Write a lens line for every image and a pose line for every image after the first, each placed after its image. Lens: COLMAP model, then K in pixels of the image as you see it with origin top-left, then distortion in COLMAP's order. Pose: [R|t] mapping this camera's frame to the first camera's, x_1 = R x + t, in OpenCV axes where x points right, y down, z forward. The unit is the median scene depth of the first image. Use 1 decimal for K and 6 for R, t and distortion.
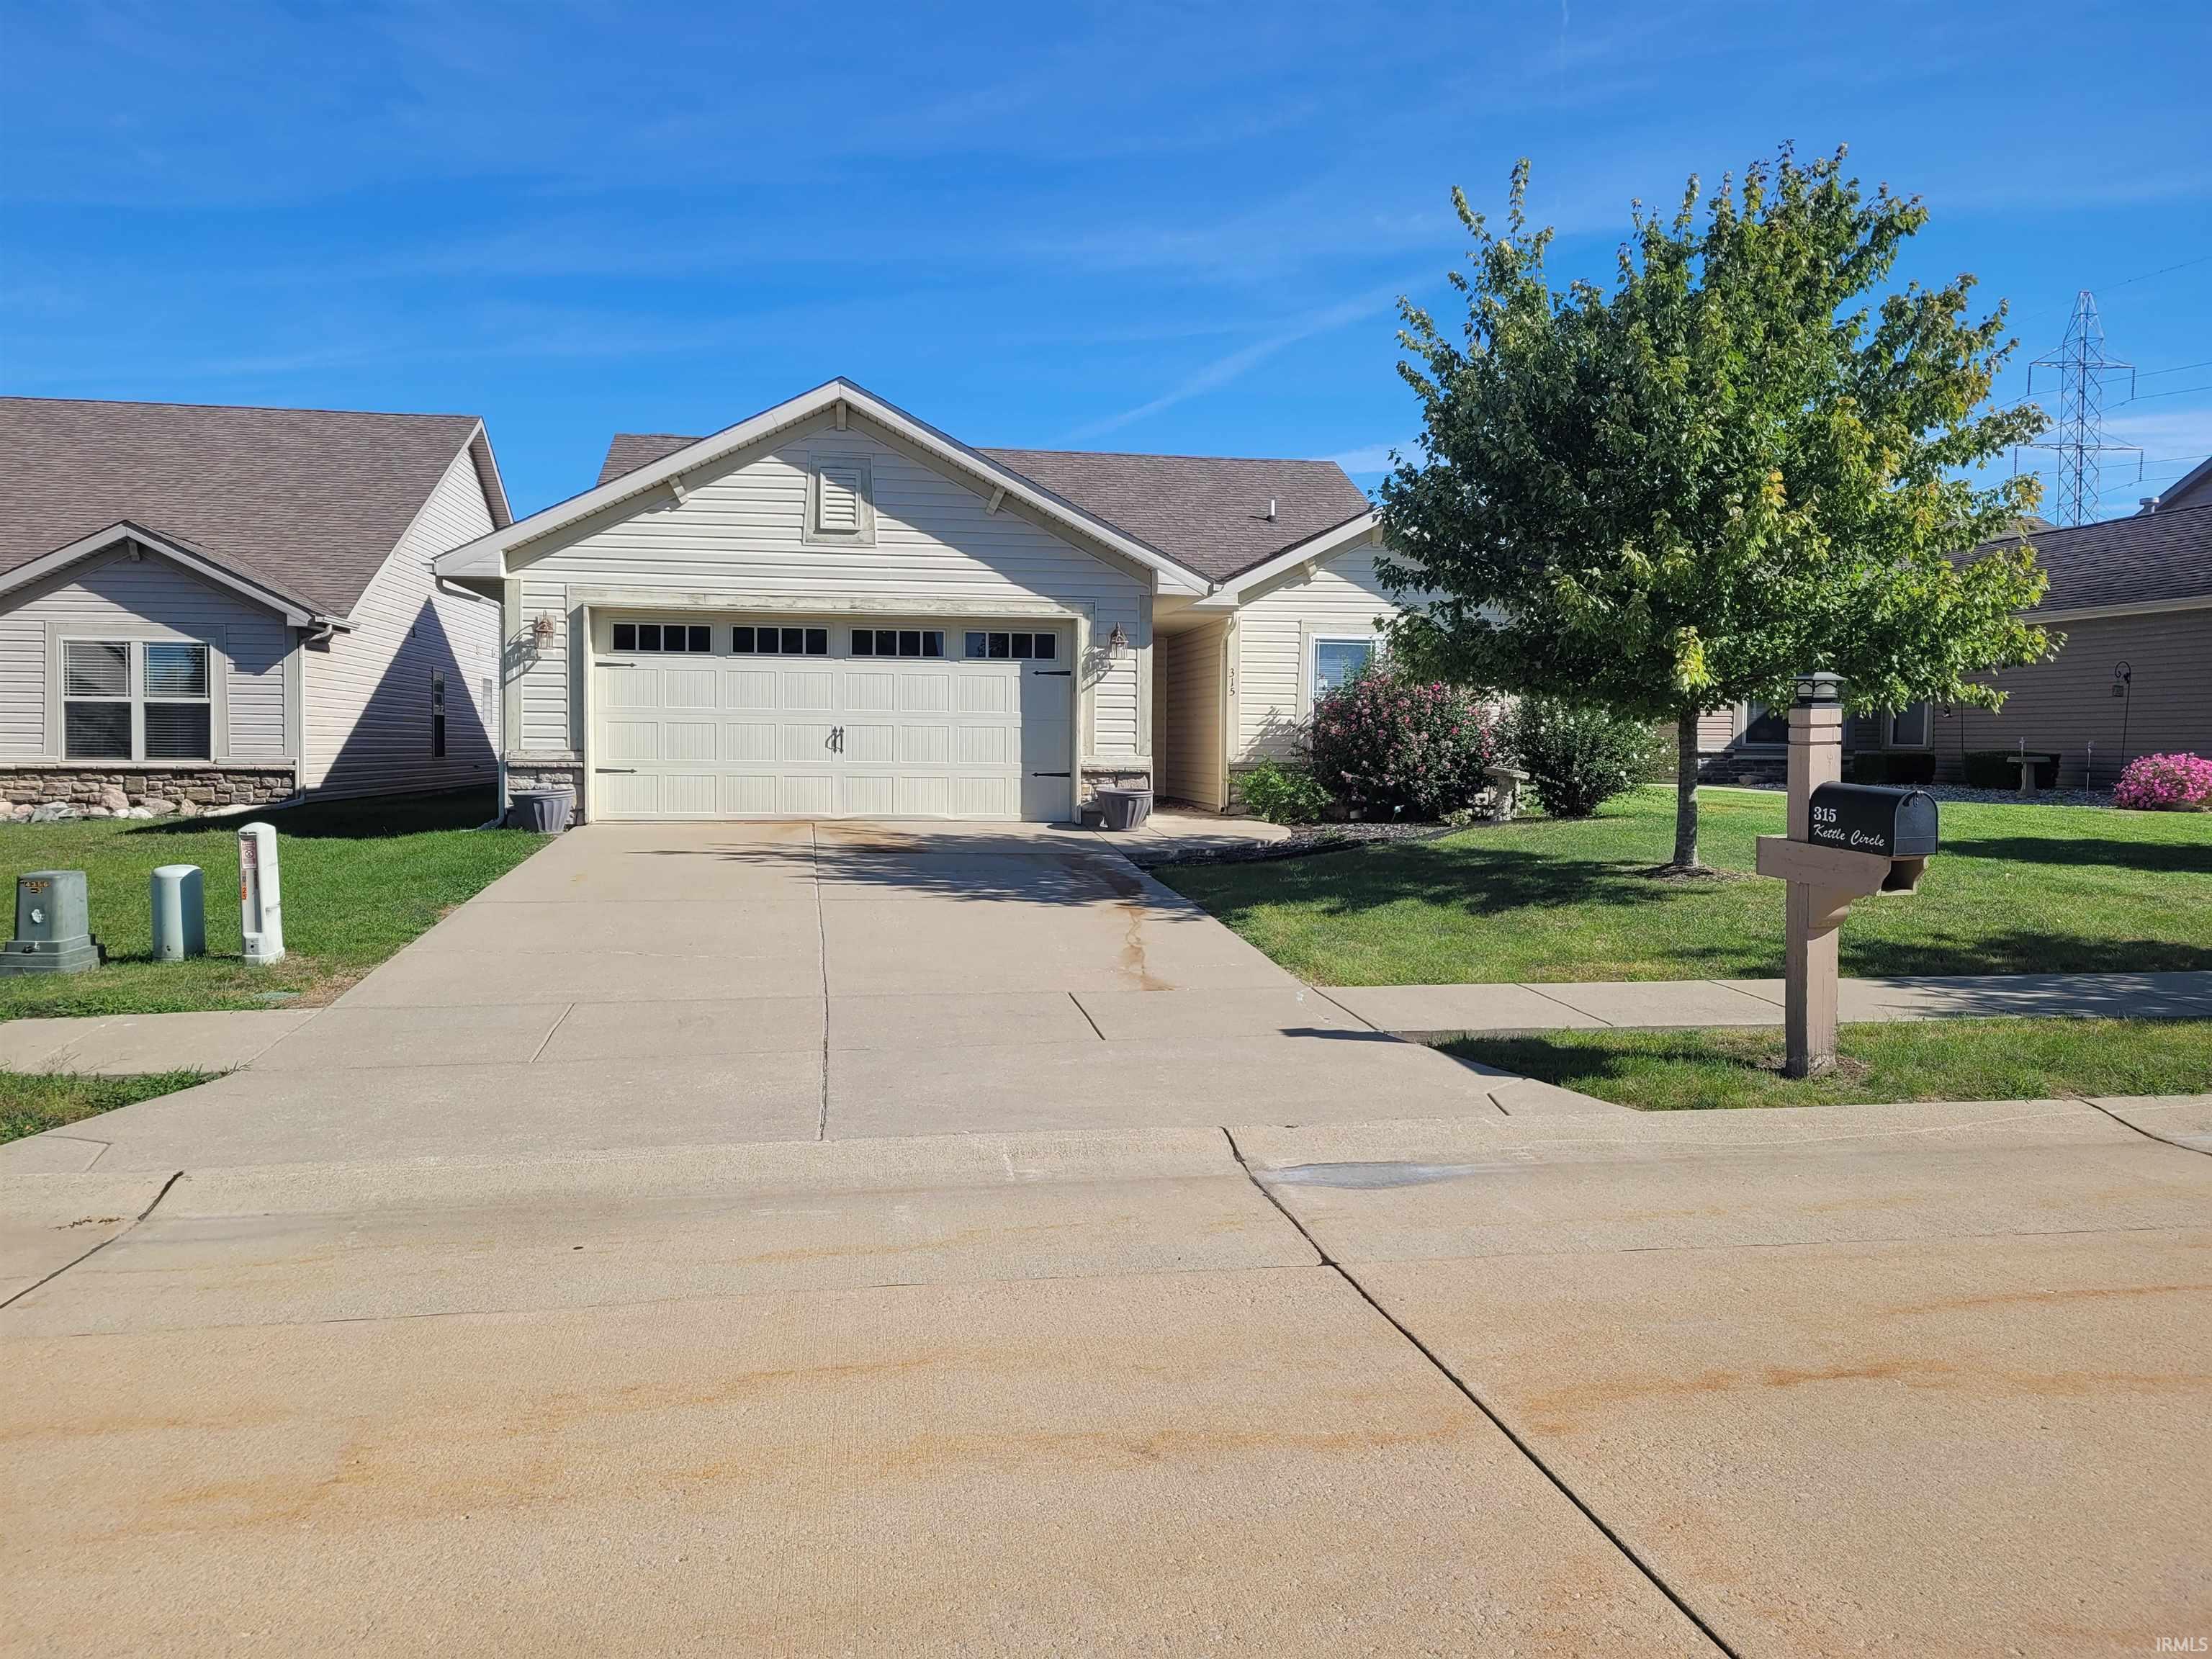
lens RADIAL K [[1659.2, 0, 1105.9], [0, 1659.2, 839.6], [0, 0, 1]] dist [0.016117, 0.005485]
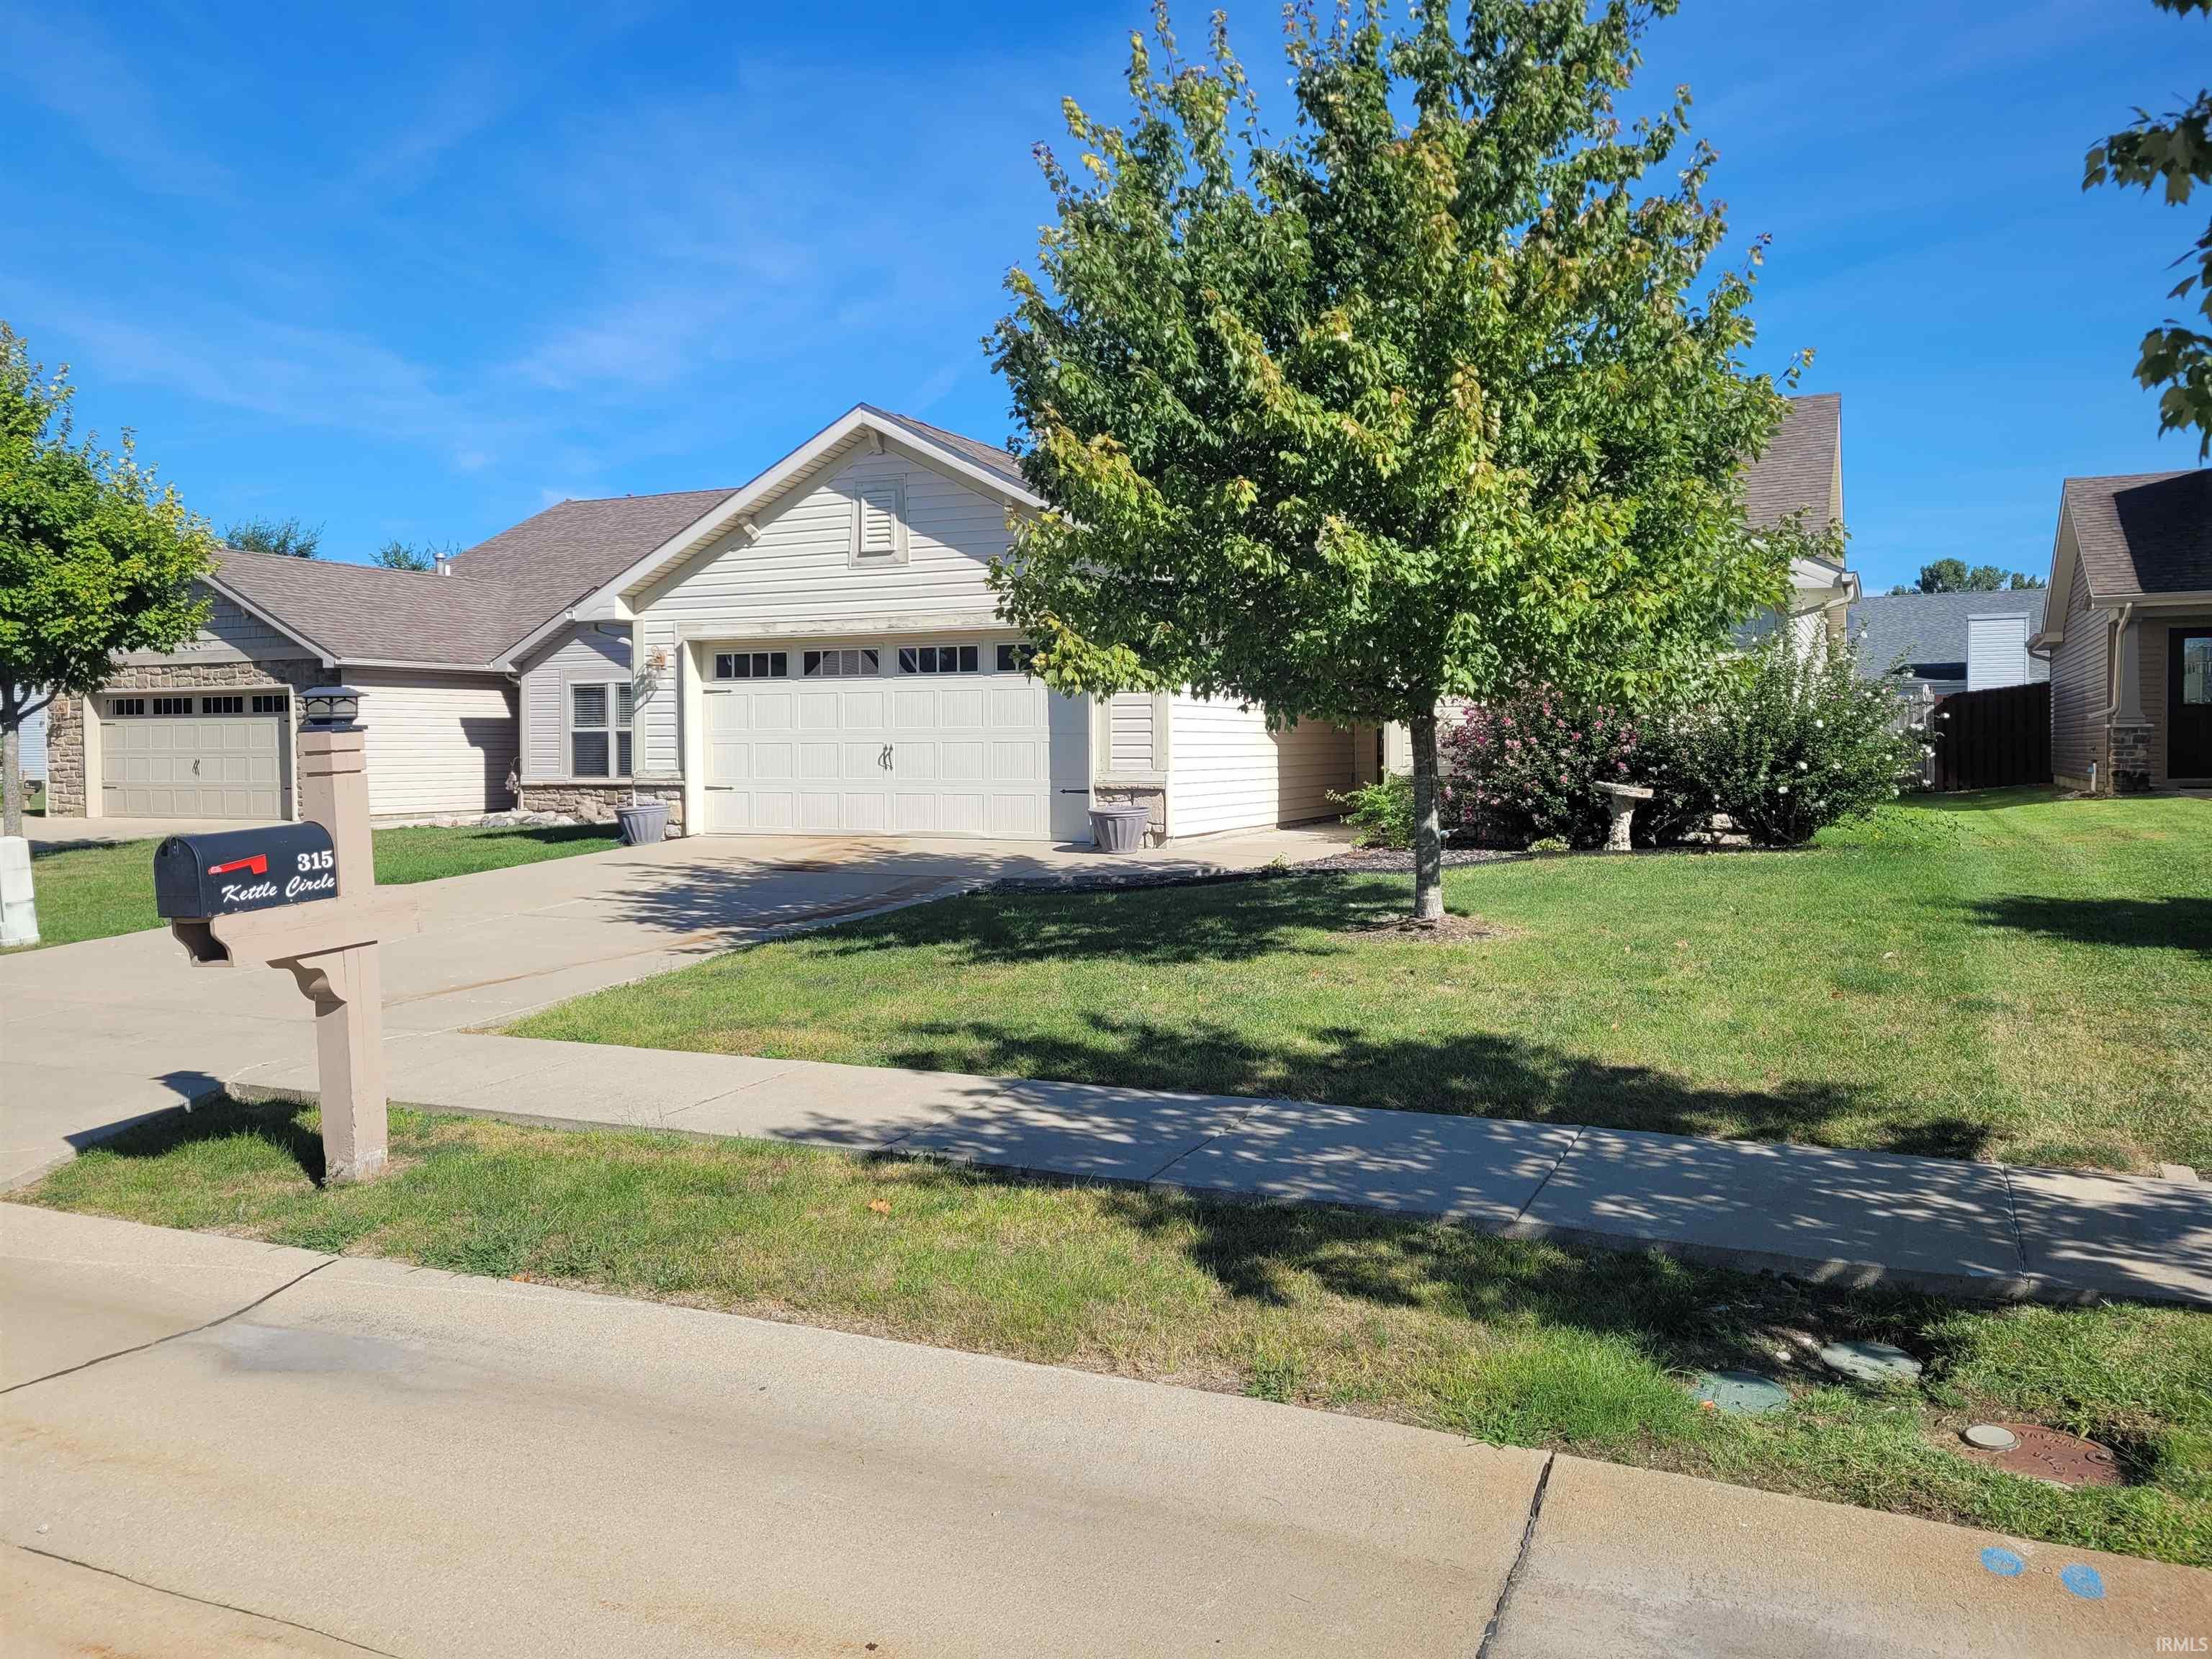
lens RADIAL K [[1659.2, 0, 1102.4], [0, 1659.2, 819.7], [0, 0, 1]] dist [0.016117, 0.005485]
pose [[0.814568, 0.011078, -0.579962, 0.546793], [-0.020202, 0.999753, -0.009279, -0.015458], [0.579716, 0.019275, 0.814591, 0.254032]]
